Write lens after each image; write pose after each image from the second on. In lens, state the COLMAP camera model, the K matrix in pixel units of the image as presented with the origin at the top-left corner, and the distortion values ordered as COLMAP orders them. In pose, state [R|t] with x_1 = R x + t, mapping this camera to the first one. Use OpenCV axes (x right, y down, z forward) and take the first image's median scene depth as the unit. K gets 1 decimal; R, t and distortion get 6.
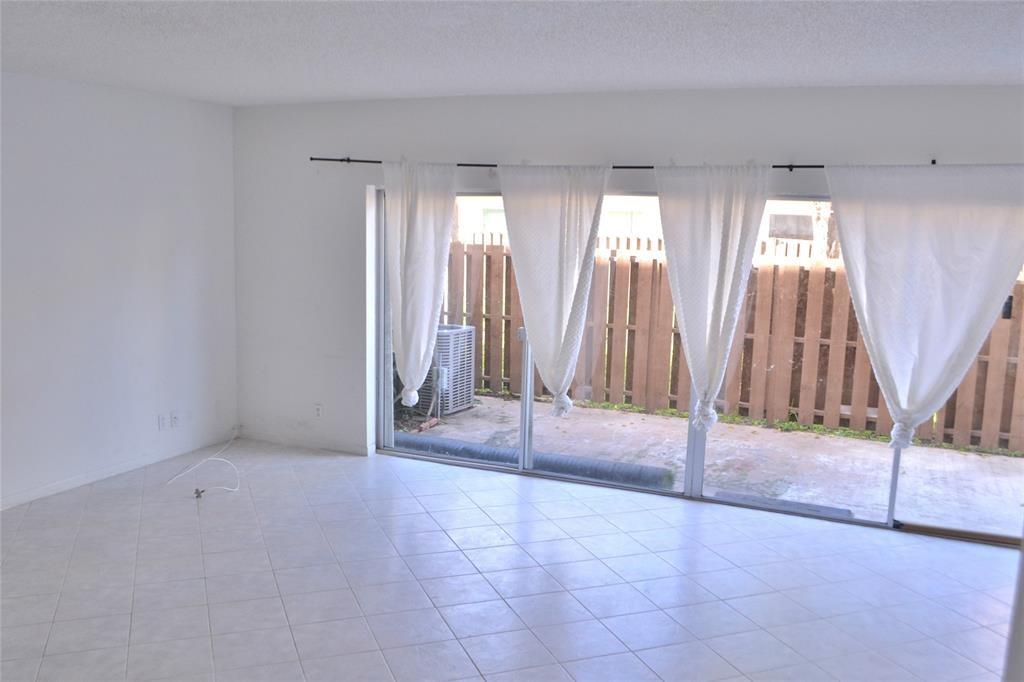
lens RADIAL K [[910.1, 0, 507.1], [0, 910.1, 354.0], [0, 0, 1]] dist [-0.089875, 0.014155]
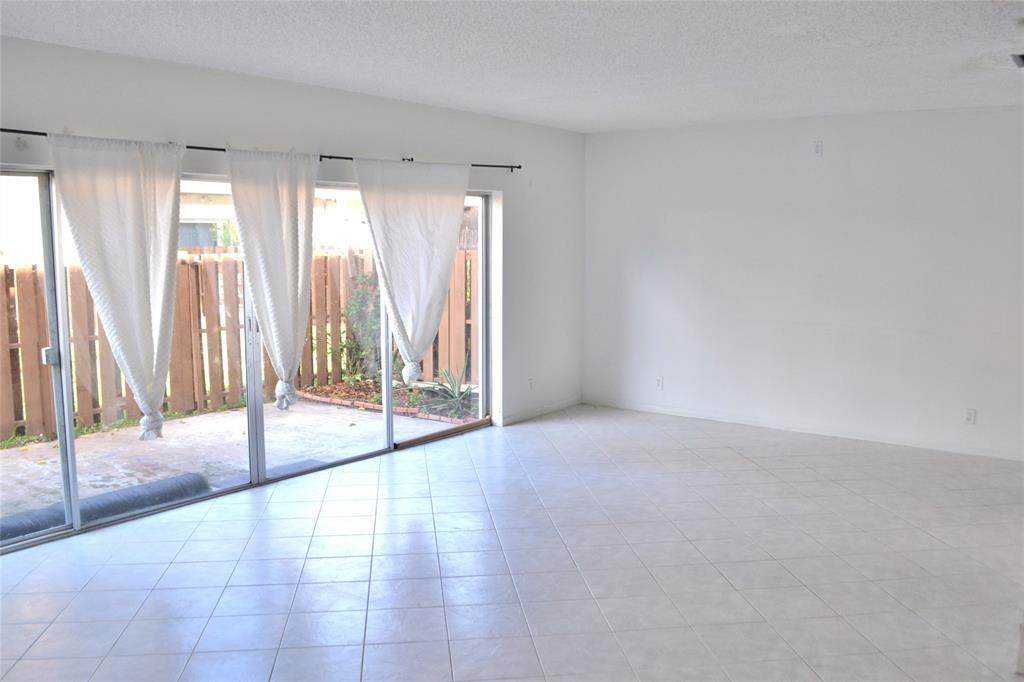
lens RADIAL K [[884.6, 0, 512.0], [0, 884.6, 341.0], [0, 0, 1]] dist [-0.066728, 0.002765]
pose [[0.219401, -0.137147, 0.965947, -0.616106], [0.154598, 0.982449, 0.104375, -0.051476], [-0.963308, 0.126434, 0.236753, 0.457225]]
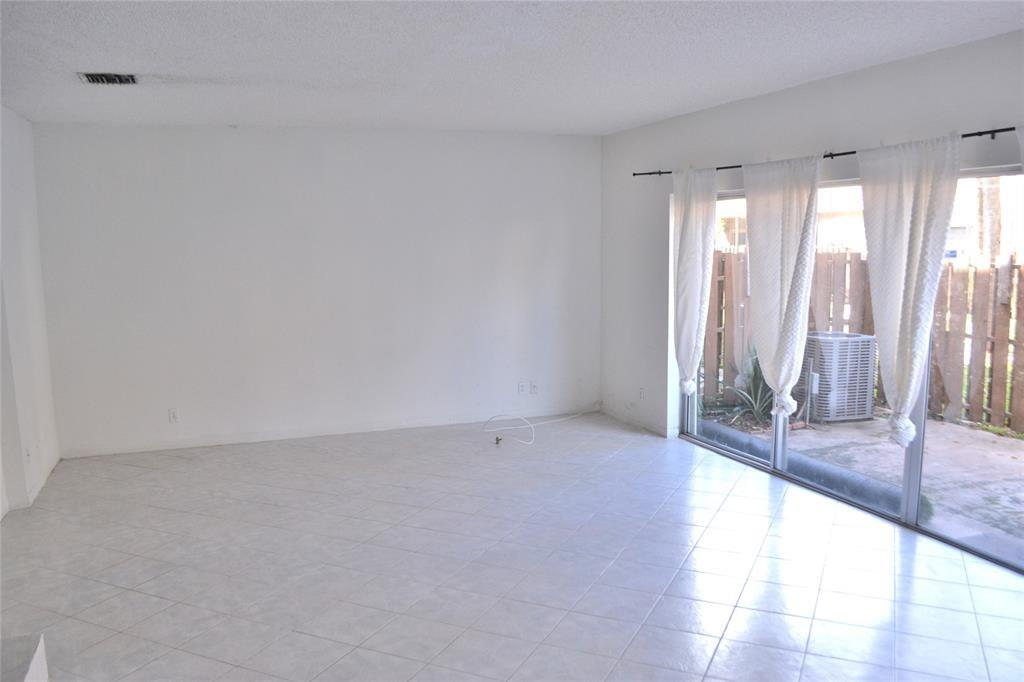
lens RADIAL K [[838.0, 0, 494.6], [0, 838.0, 337.4], [0, 0, 1]] dist [-0.064858, 0.004514]
pose [[0.691733, 0.051786, -0.720294, 0.465120], [-0.082032, 0.996604, -0.007128, 0.015926], [0.717479, 0.064017, 0.693632, 0.146971]]
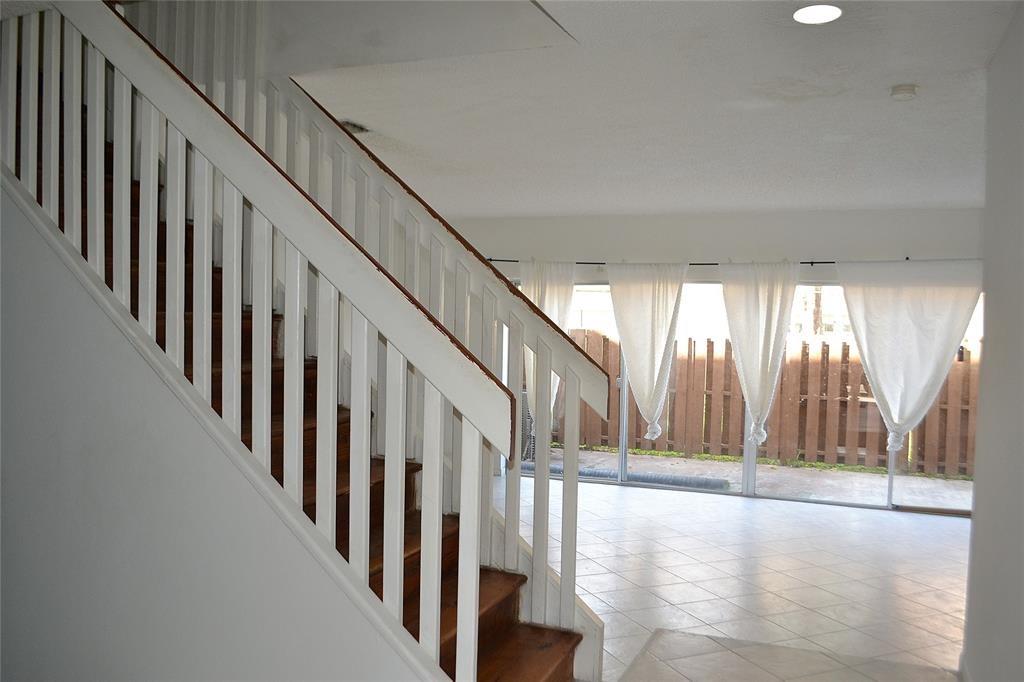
lens RADIAL K [[853.0, 0, 512.2], [0, 853.0, 346.1], [0, 0, 1]] dist [-0.088006, 0.004532]
pose [[0.999646, -0.003109, 0.026429, -0.185798], [0.006339, 0.992385, -0.123011, 0.083107], [-0.025845, 0.123134, 0.992053, -0.303907]]
